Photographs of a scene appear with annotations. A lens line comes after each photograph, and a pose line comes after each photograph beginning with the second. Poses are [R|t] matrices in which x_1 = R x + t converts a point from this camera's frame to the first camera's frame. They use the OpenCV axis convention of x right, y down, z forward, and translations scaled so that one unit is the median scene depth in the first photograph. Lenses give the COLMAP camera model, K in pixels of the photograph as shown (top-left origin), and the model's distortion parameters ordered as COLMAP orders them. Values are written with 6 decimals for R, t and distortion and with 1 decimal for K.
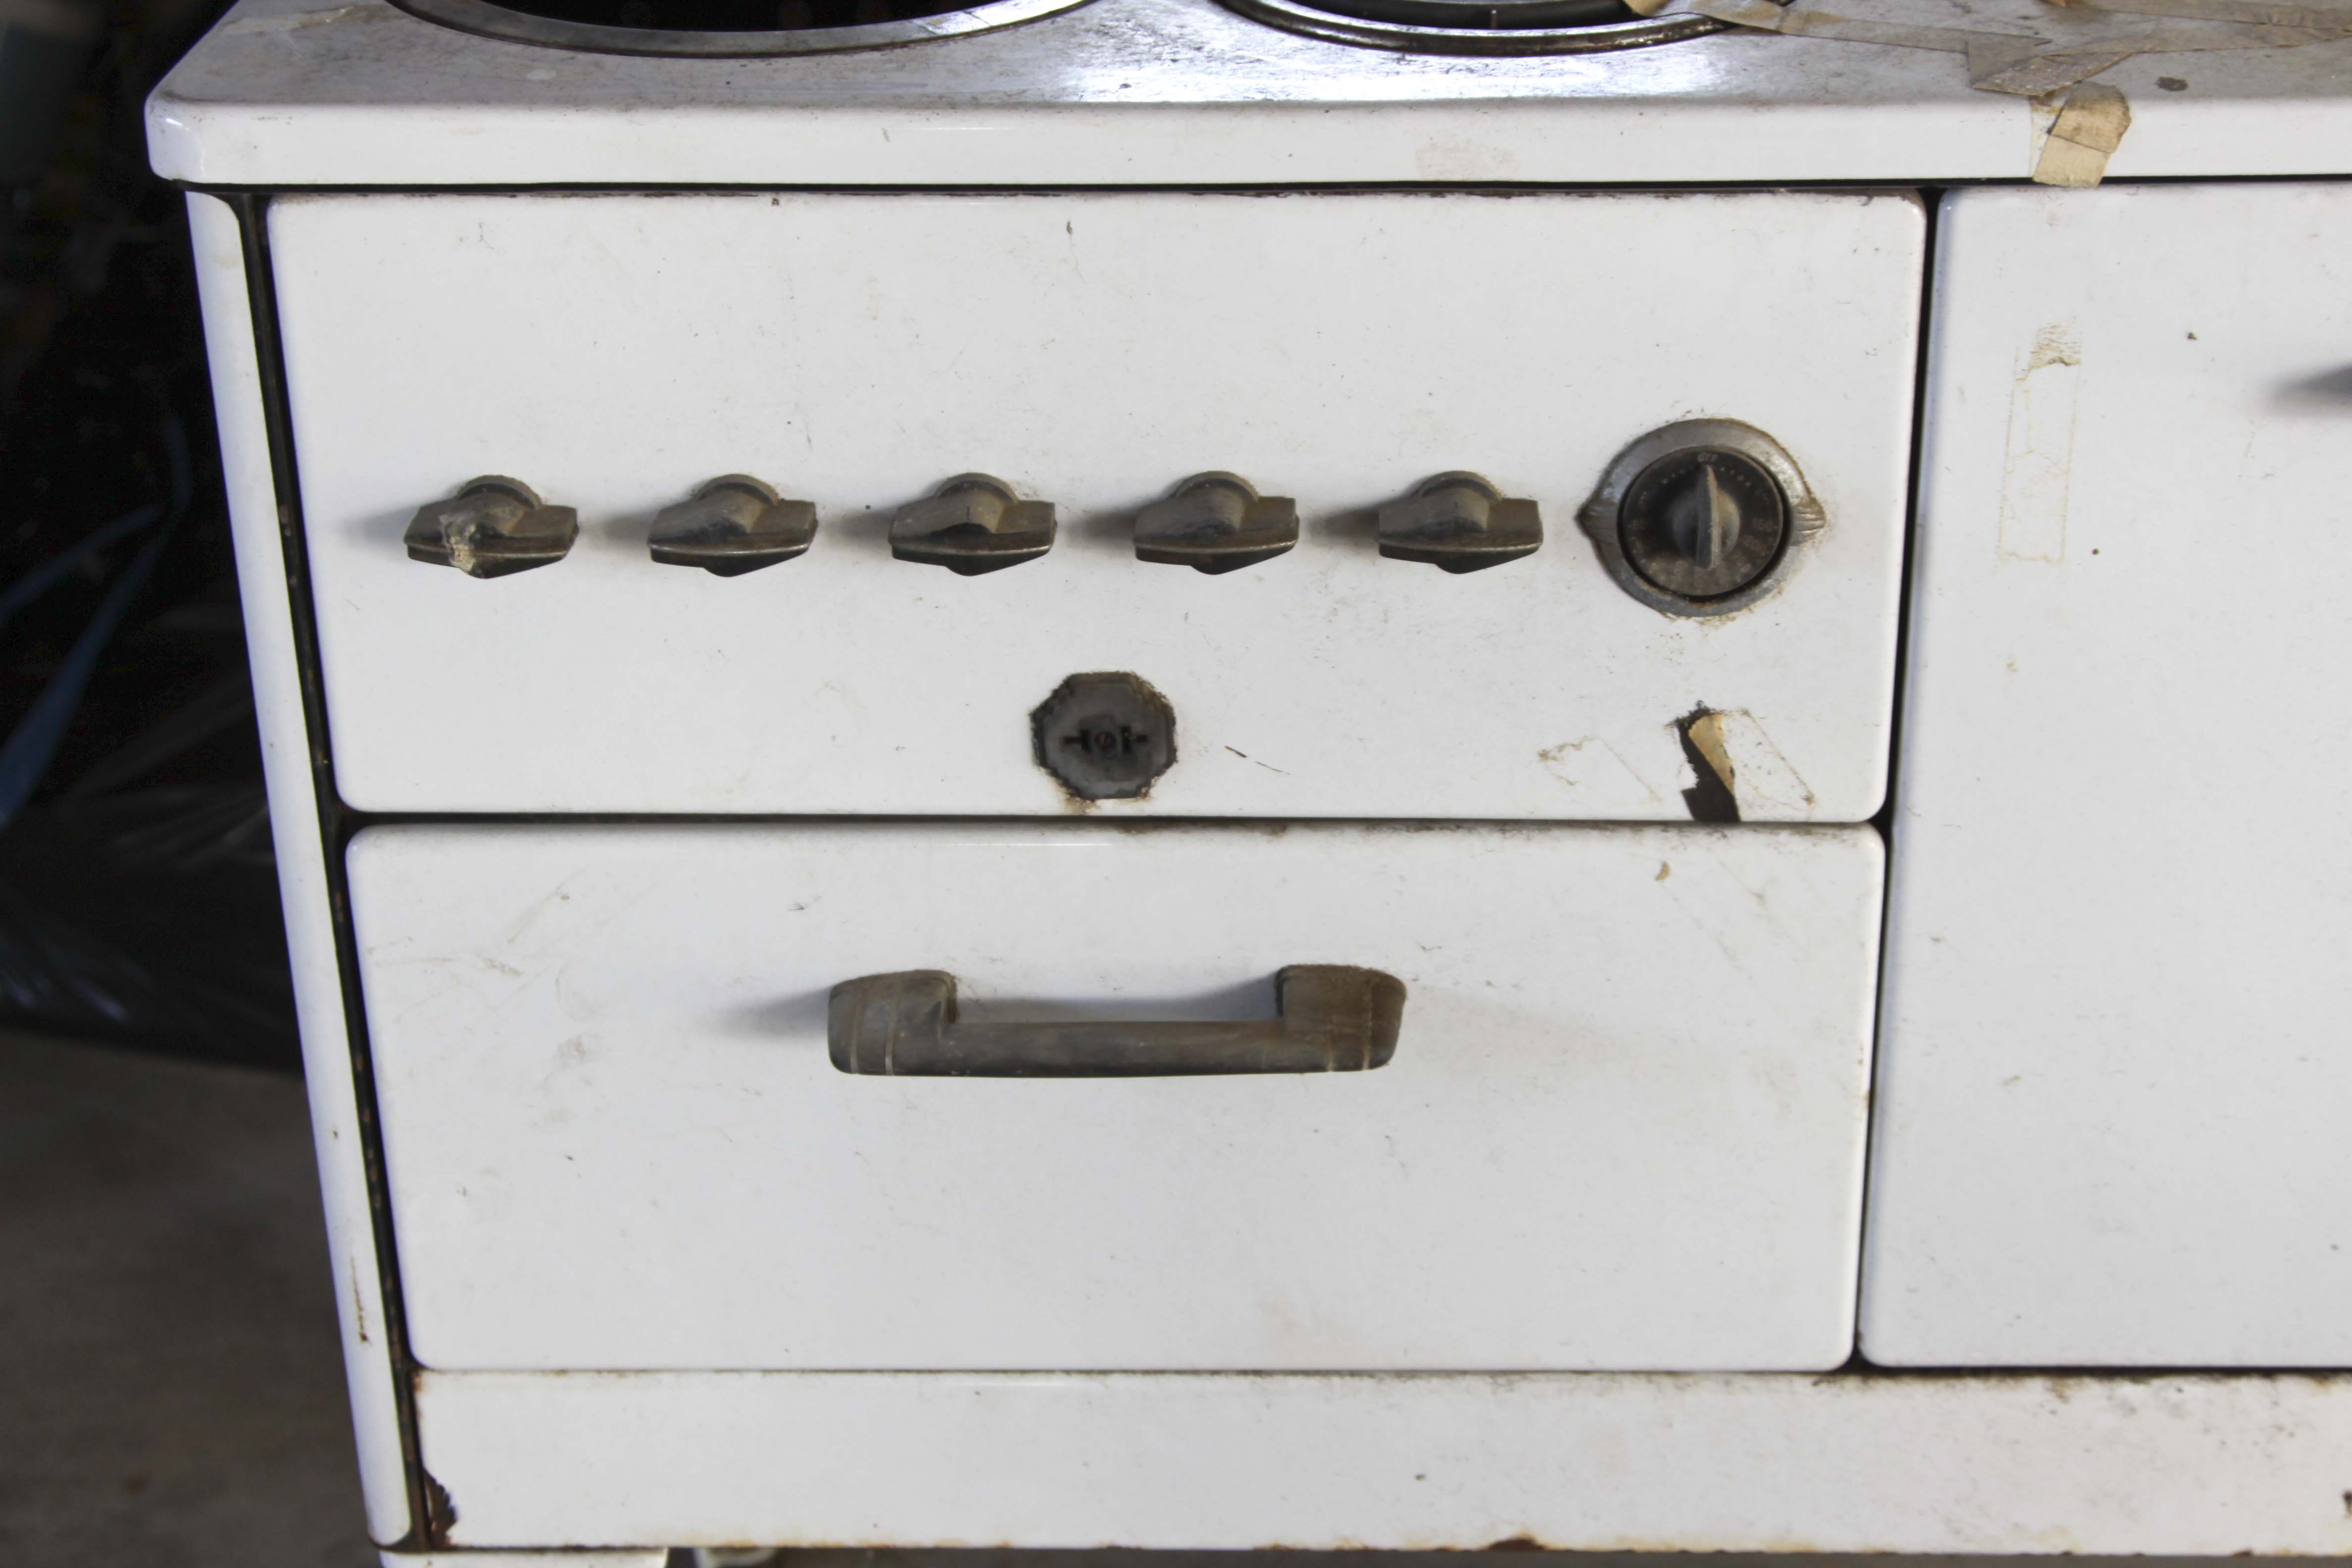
lens RADIAL K [[4002.9, 0, 1209.4], [0, 4002.9, 777.6], [0, 0, 1]] dist [0.023118, 0.000000]
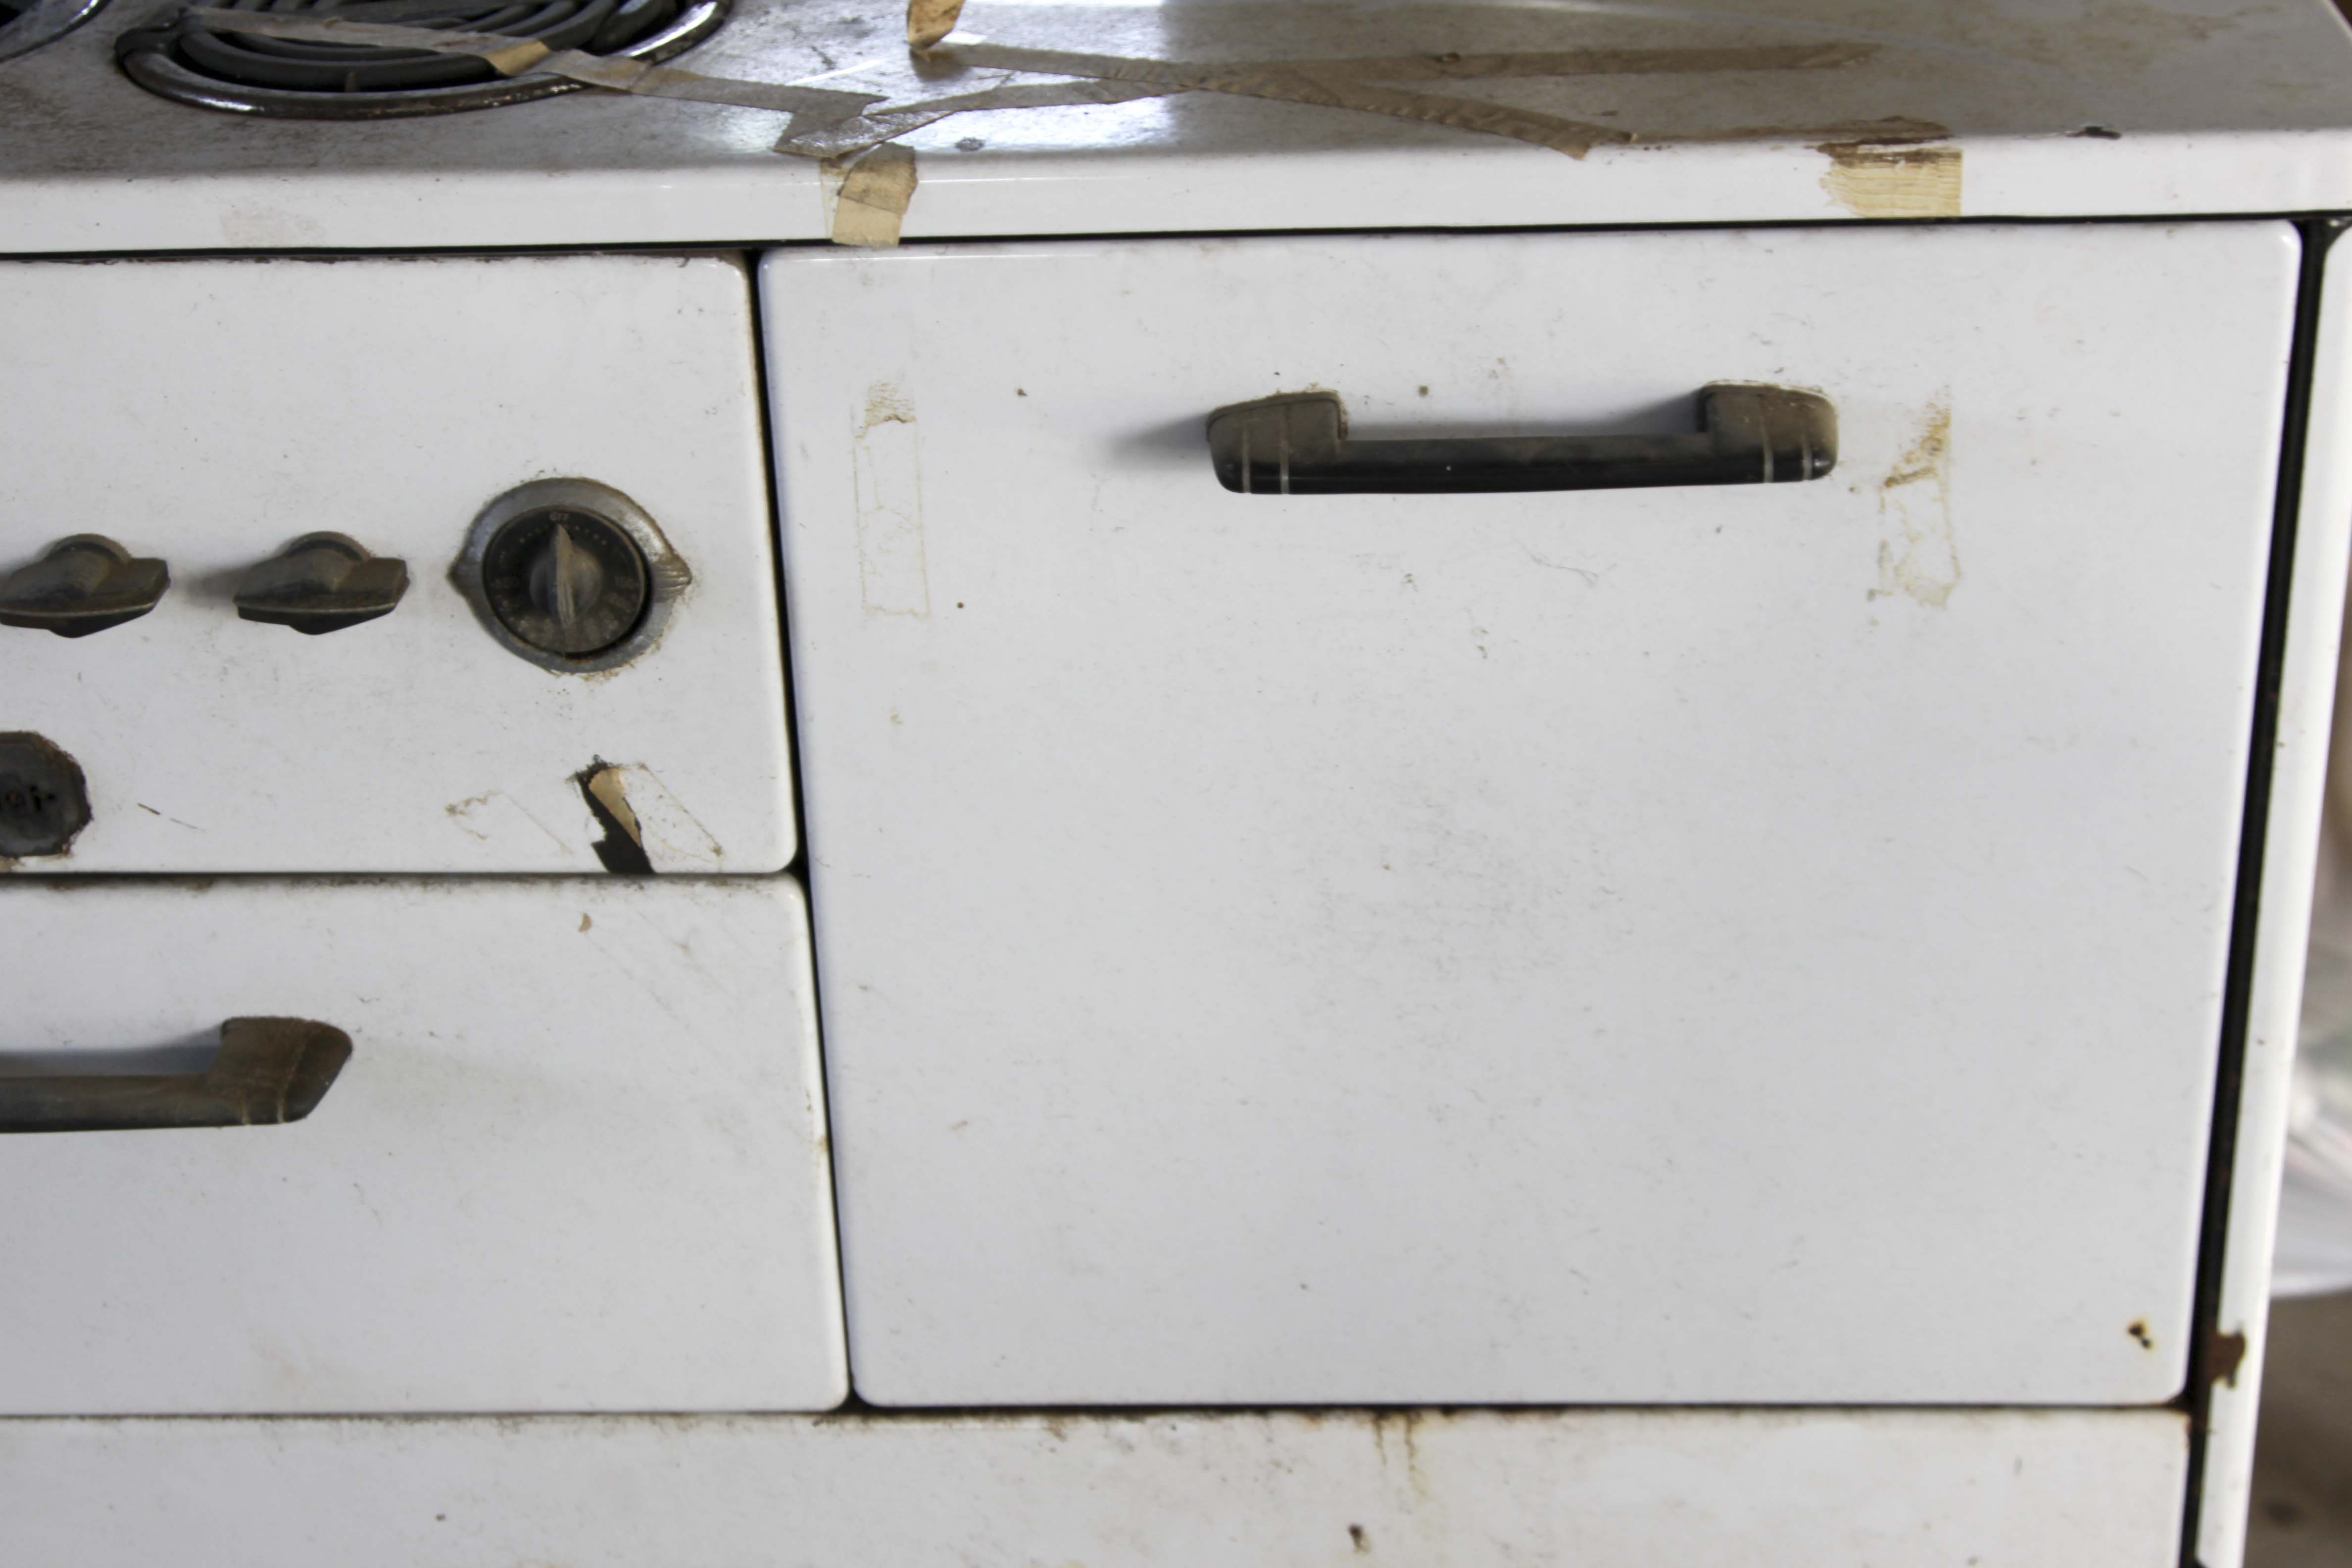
lens RADIAL K [[4002.9, 0, 1187.7], [0, 4002.9, 773.9], [0, 0, 1]] dist [0.023118, 0.000000]
pose [[0.999727, -0.009265, -0.021467, 0.297488], [0.009483, 0.999905, 0.010044, -0.023534], [0.021372, -0.010245, 0.999719, -0.002522]]
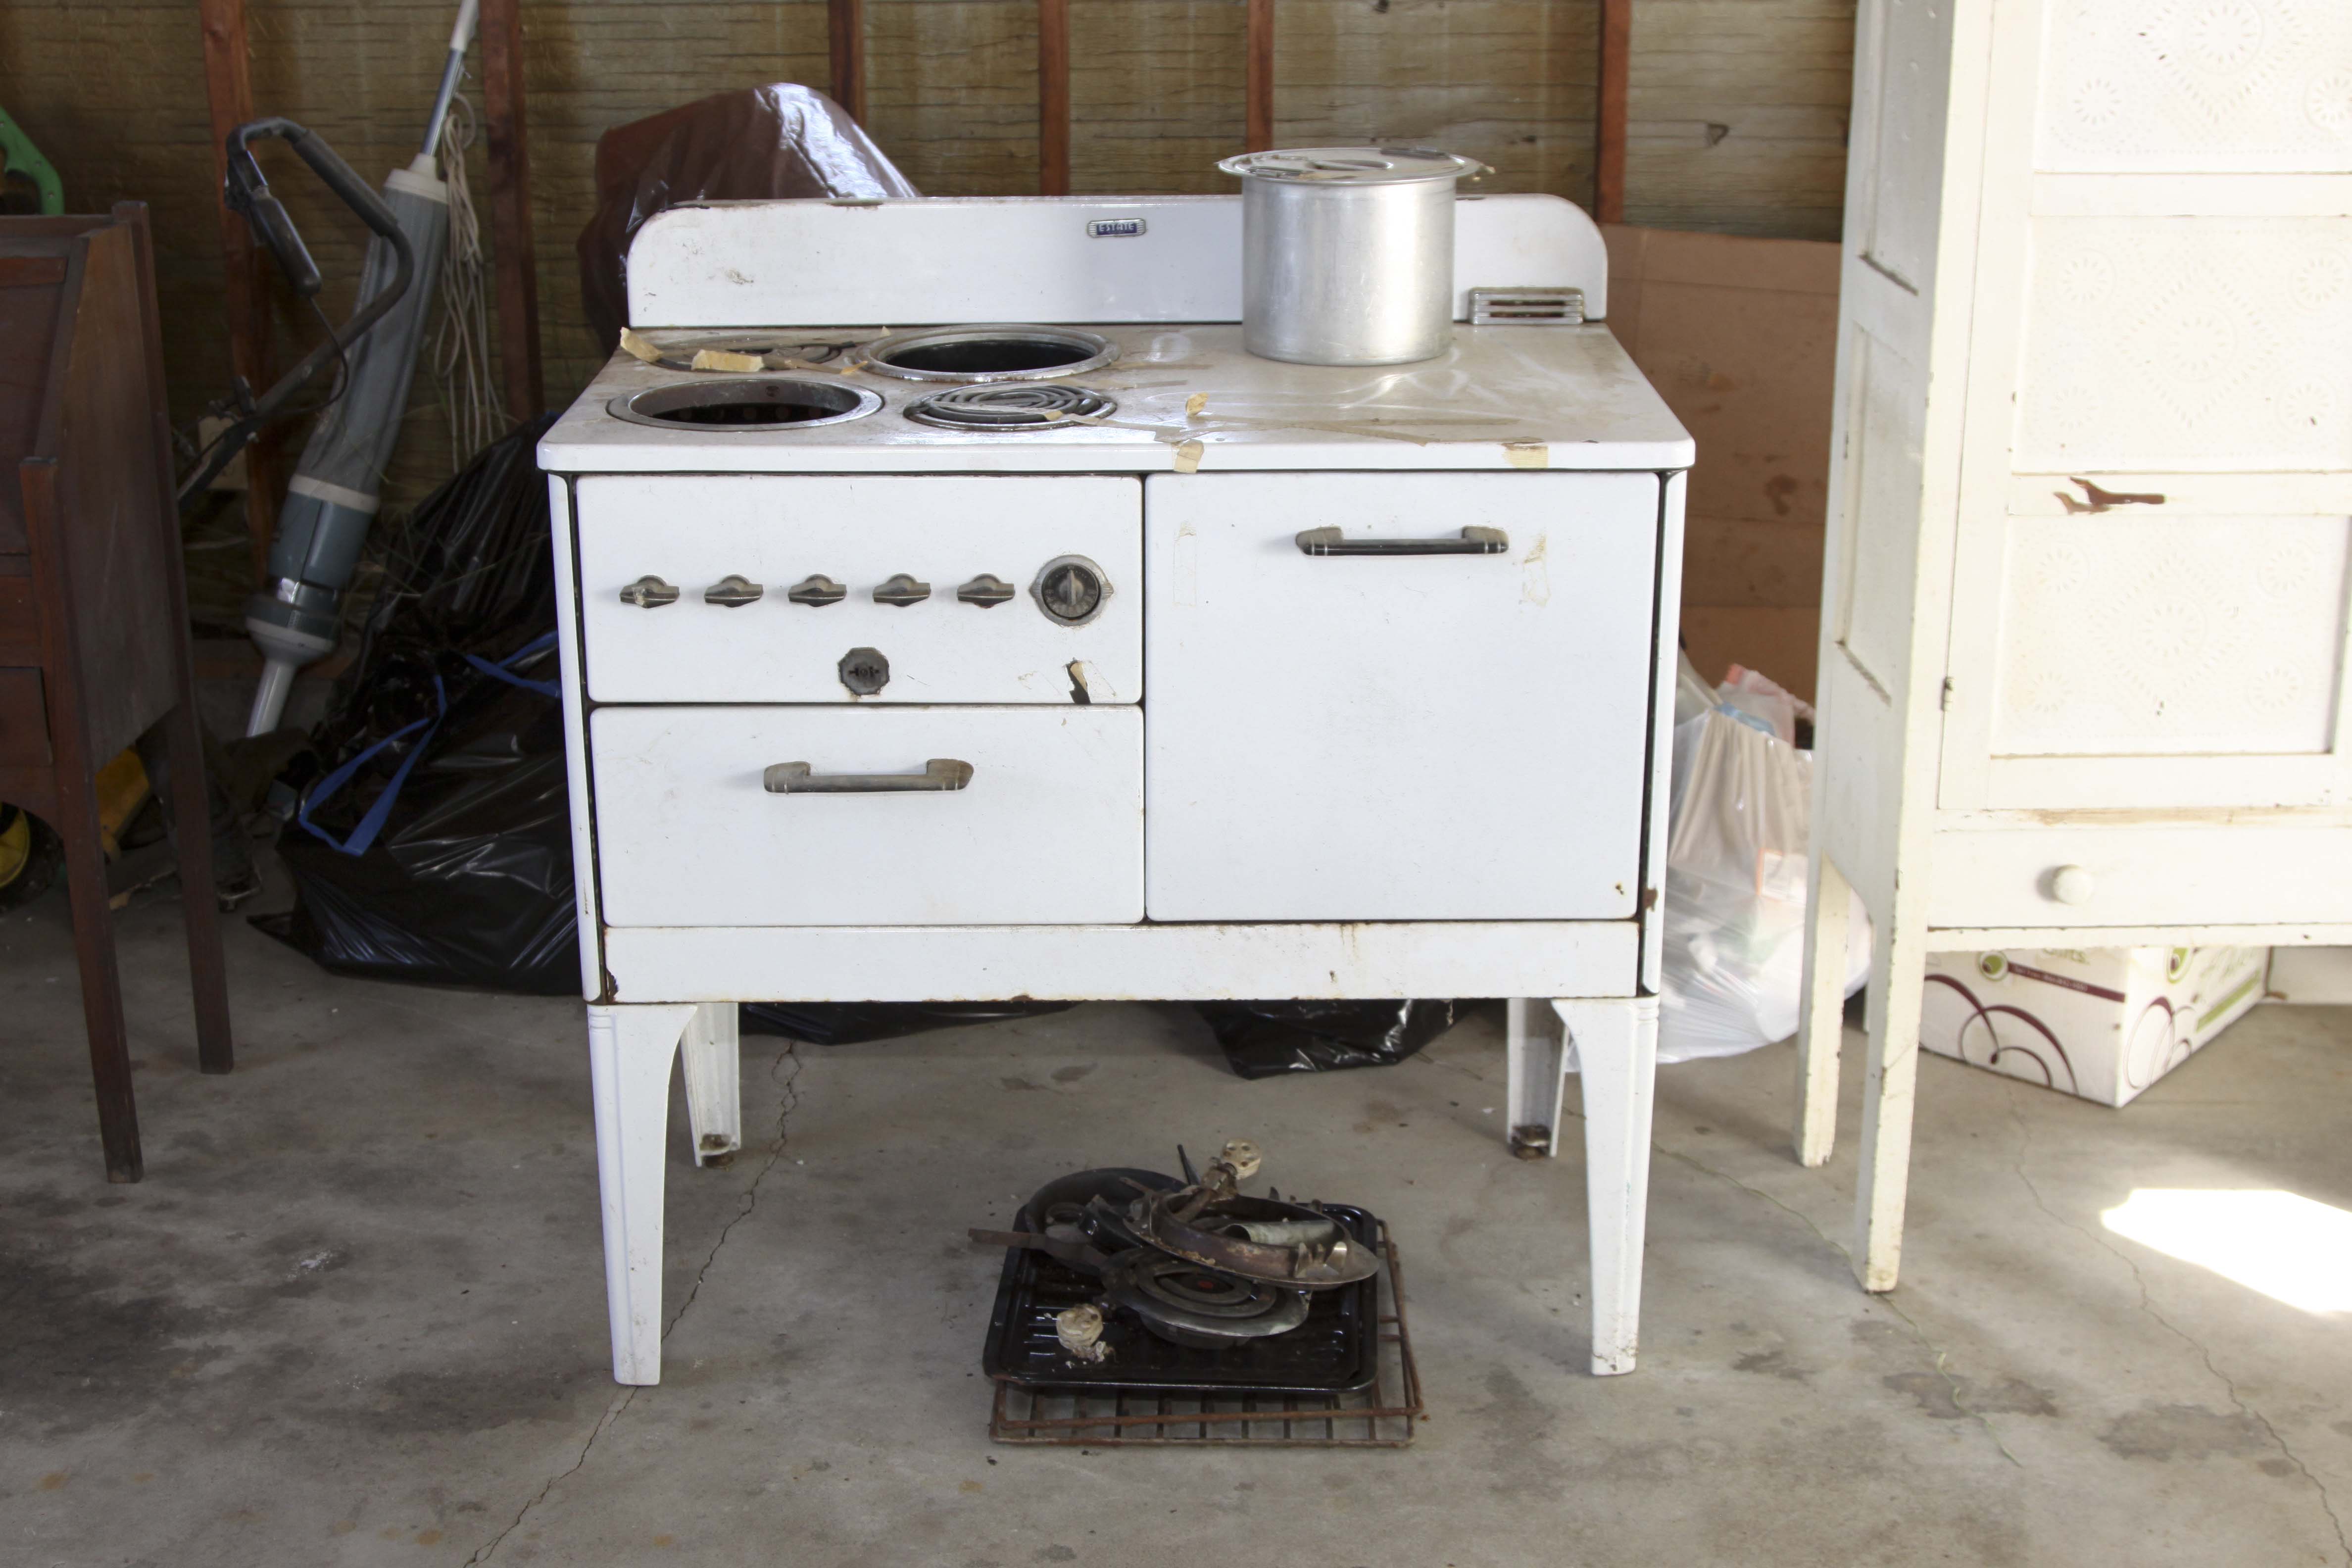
lens RADIAL K [[3102.5, 0, 1172.5], [0, 3102.5, 765.1], [0, 0, 1]] dist [-0.050750, 0.000000]
pose [[0.999005, 0.001503, 0.044569, 0.096016], [0.004778, 0.990071, -0.140485, 0.372192], [-0.044338, 0.140558, 0.989079, -1.189972]]
